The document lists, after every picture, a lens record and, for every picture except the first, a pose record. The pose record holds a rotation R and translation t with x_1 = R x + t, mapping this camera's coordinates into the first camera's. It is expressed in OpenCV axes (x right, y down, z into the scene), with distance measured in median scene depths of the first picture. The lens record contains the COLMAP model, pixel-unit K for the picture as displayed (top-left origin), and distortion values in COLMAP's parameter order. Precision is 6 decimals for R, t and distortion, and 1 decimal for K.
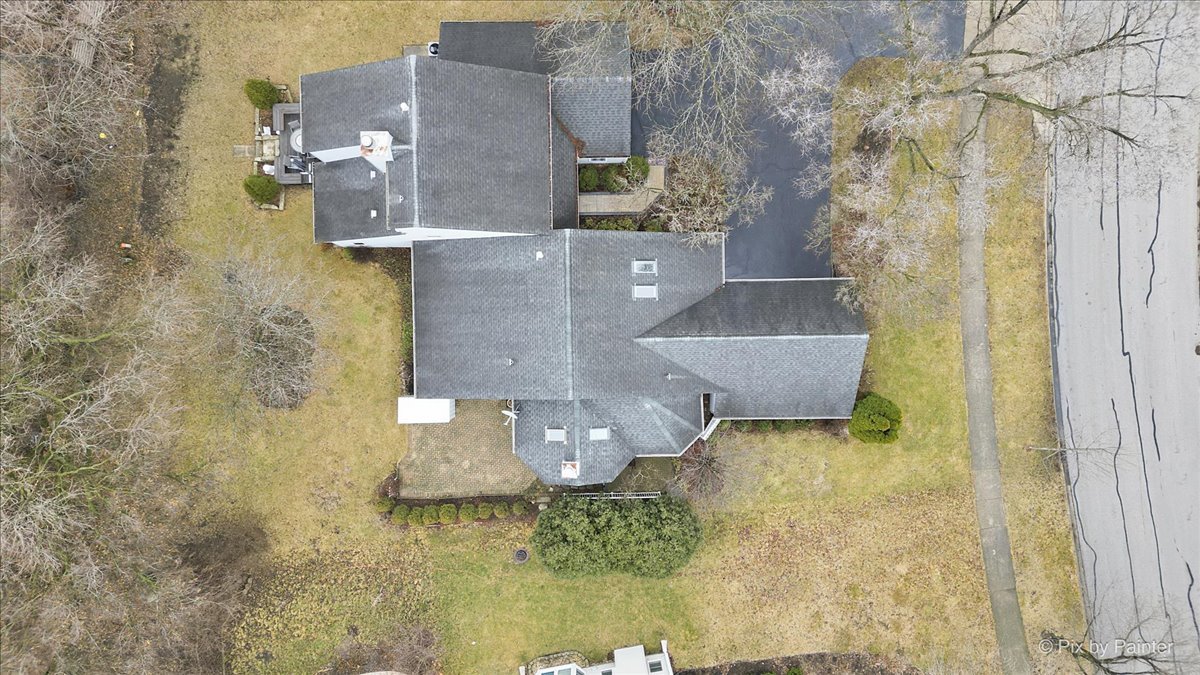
lens RADIAL K [[843.3, 0, 600.0], [0, 843.3, 337.5], [0, 0, 1]] dist [0.071964, -0.076575]
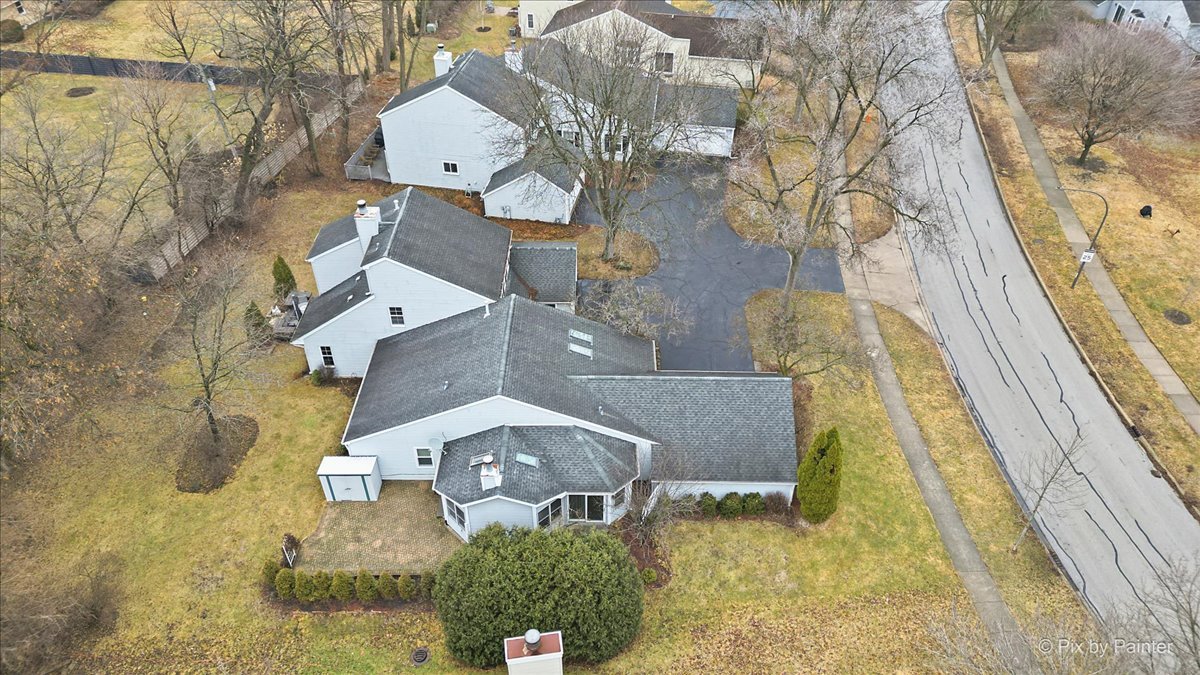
lens RADIAL K [[843.3, 0, 600.0], [0, 843.3, 337.5], [0, 0, 1]] dist [0.071964, -0.076575]
pose [[0.999710, 0.008385, -0.022582, 0.092246], [-0.022839, 0.627998, -0.777880, 0.696010], [0.007658, 0.778170, 0.628007, 0.269985]]
